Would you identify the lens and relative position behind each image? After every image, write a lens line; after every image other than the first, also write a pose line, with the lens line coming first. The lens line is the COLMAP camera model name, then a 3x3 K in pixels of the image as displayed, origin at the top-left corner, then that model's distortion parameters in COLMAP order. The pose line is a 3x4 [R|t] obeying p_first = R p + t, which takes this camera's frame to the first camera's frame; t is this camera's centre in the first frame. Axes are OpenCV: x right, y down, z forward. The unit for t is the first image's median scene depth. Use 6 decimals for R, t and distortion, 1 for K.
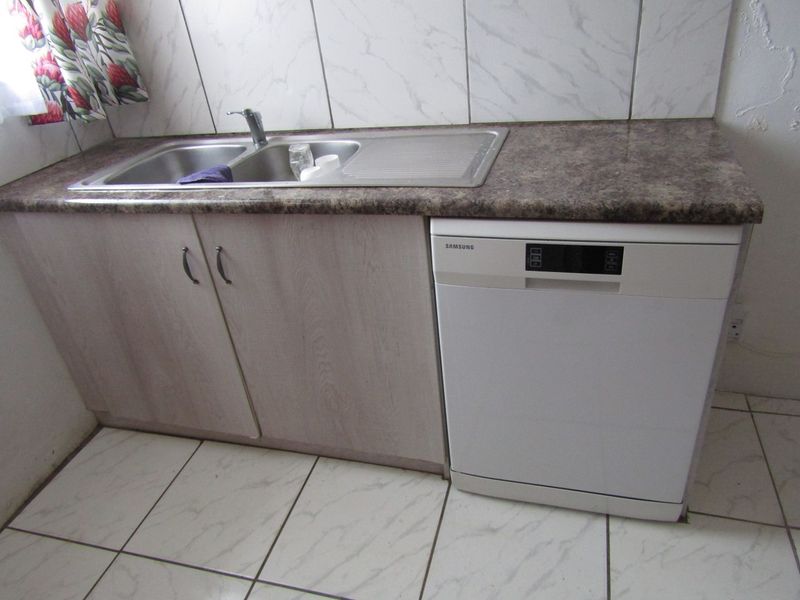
lens RADIAL K [[563.7, 0, 400.0], [0, 563.7, 300.0], [0, 0, 1]] dist [-0.017616, -0.003040]
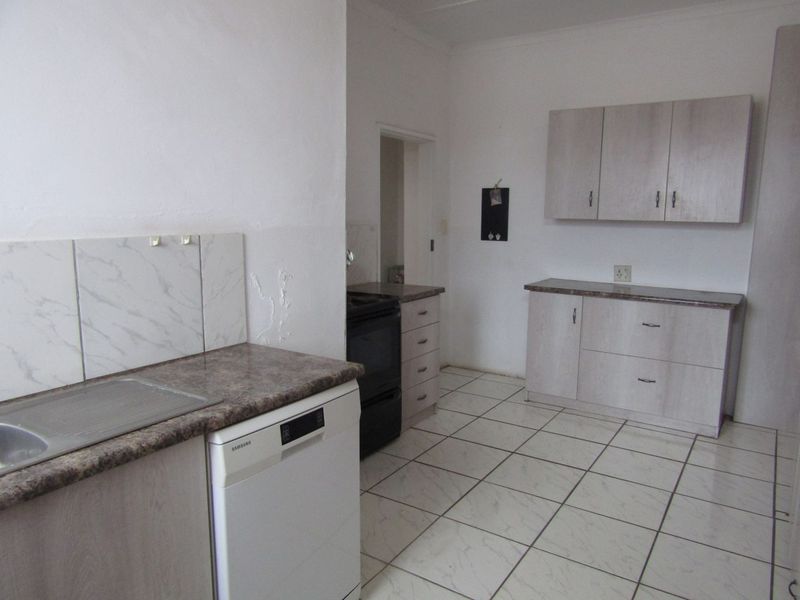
lens RADIAL K [[563.7, 0, 400.0], [0, 563.7, 300.0], [0, 0, 1]] dist [-0.017616, -0.003040]
pose [[0.312819, -0.041414, 0.948909, -0.817118], [0.469909, 0.874963, -0.116724, -0.057624], [-0.825427, 0.482414, 0.293167, 0.168408]]
